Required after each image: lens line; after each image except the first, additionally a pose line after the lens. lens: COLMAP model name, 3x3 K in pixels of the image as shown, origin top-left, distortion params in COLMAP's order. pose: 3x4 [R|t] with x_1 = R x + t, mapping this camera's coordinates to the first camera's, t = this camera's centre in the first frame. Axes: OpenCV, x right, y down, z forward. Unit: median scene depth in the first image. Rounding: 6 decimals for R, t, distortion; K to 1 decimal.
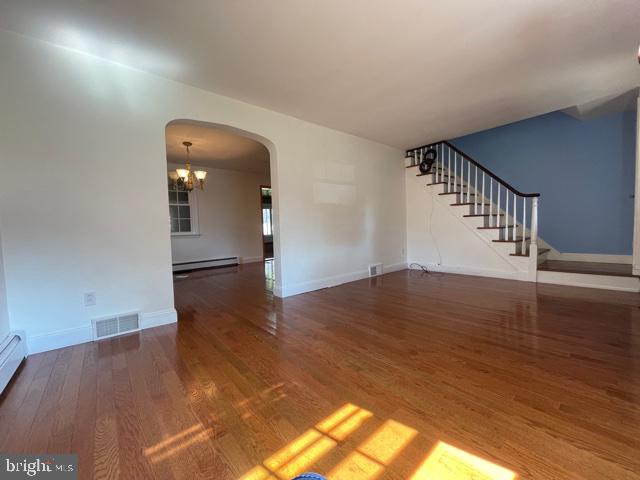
lens RADIAL K [[258.4, 0, 320.0], [0, 258.4, 240.0], [0, 0, 1]] dist [-0.000272, 0.000004]
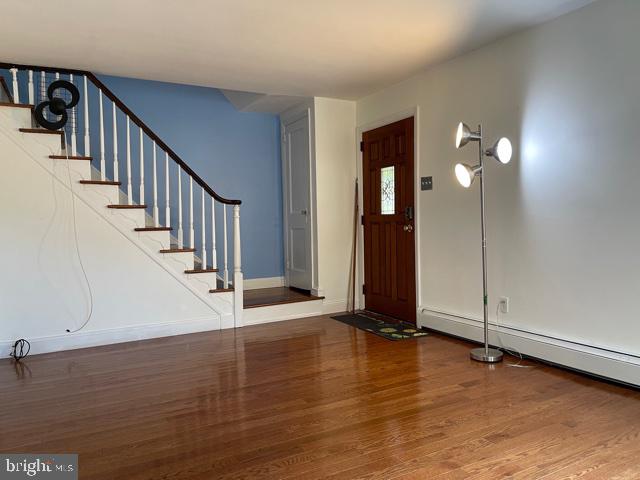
lens RADIAL K [[486.2, 0, 320.0], [0, 486.2, 240.0], [0, 0, 1]] dist [0.084277, -0.122361]
pose [[0.212165, -0.009018, 0.977192, -0.389269], [0.066248, 0.997790, -0.005176, -0.047718], [-0.974986, 0.065835, 0.212293, 0.486386]]
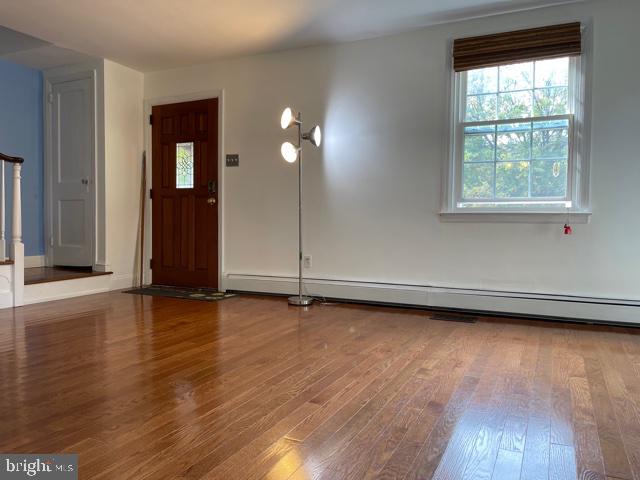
lens RADIAL K [[486.2, 0, 320.0], [0, 486.2, 240.0], [0, 0, 1]] dist [0.084277, -0.122361]
pose [[-0.412761, -0.001694, 0.910838, -0.470076], [0.053332, 0.998238, 0.026025, 0.017304], [-0.909277, 0.059319, -0.411943, 0.809668]]
